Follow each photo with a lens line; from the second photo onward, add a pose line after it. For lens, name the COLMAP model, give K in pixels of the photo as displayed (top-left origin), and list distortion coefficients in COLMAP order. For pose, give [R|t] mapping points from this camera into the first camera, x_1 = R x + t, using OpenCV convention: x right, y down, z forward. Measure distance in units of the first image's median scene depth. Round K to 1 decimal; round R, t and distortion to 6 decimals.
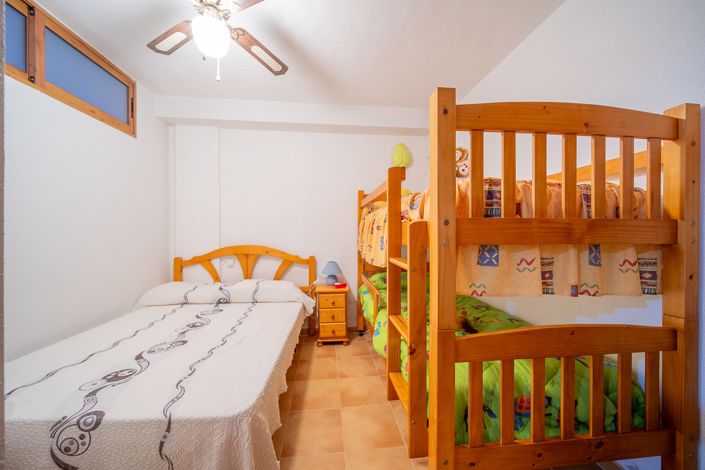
lens RADIAL K [[277.8, 0, 352.3], [0, 277.8, 235.2], [0, 0, 1]] dist [-0.001248, 0.000120]
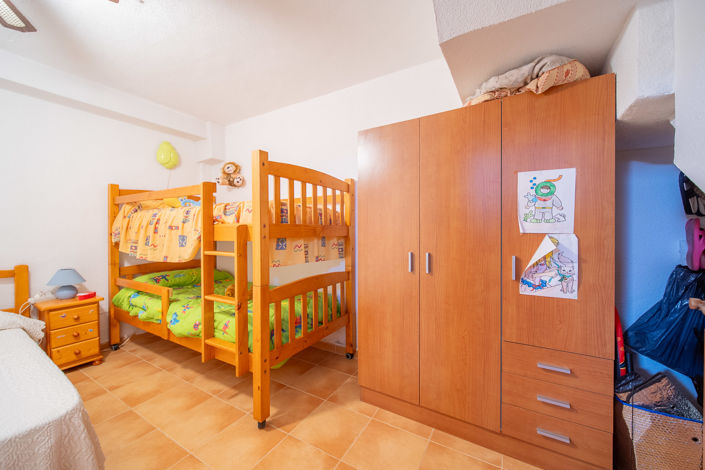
lens RADIAL K [[249.5, 0, 348.4], [0, 249.5, 233.2], [0, 0, 1]] dist [-0.000587, -0.000094]
pose [[0.653094, -0.009960, 0.757211, -0.443401], [0.012081, 0.999923, 0.002732, 0.002848], [-0.757180, 0.007363, 0.653165, -0.386300]]
